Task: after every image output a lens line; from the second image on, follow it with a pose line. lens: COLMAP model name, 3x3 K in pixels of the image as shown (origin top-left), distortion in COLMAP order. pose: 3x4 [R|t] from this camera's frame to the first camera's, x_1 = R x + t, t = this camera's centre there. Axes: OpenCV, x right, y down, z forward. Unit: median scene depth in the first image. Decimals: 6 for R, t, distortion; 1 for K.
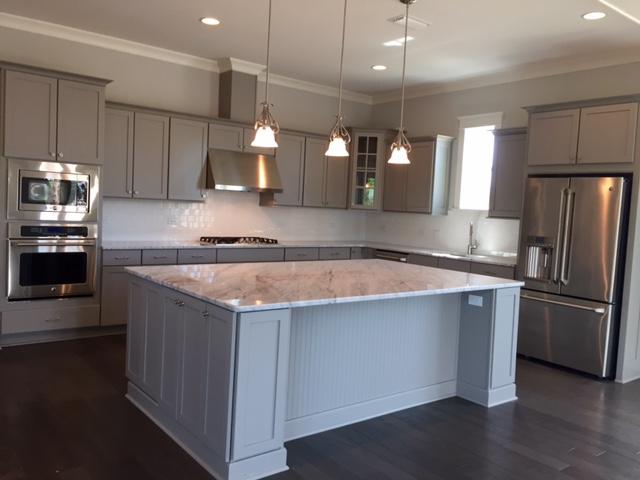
lens RADIAL K [[551.1, 0, 320.0], [0, 551.1, 240.0], [0, 0, 1]] dist [0.133363, -0.001853]
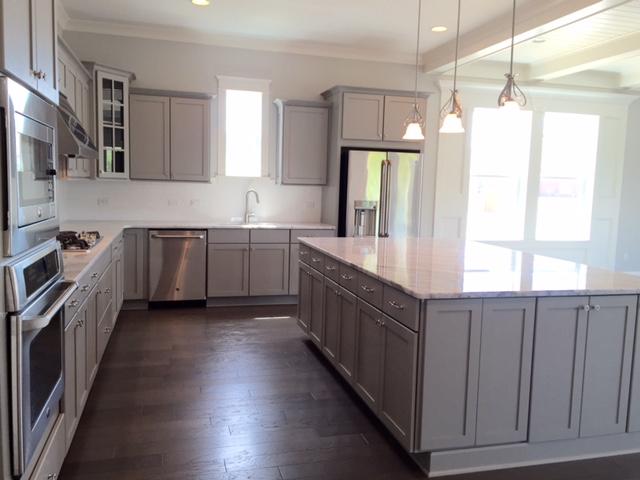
lens RADIAL K [[551.1, 0, 320.0], [0, 551.1, 240.0], [0, 0, 1]] dist [0.133363, -0.001853]
pose [[0.416874, -0.135822, 0.898759, -0.588628], [0.053601, 0.990726, 0.124858, -0.061395], [-0.907382, -0.003876, 0.420288, 0.488881]]
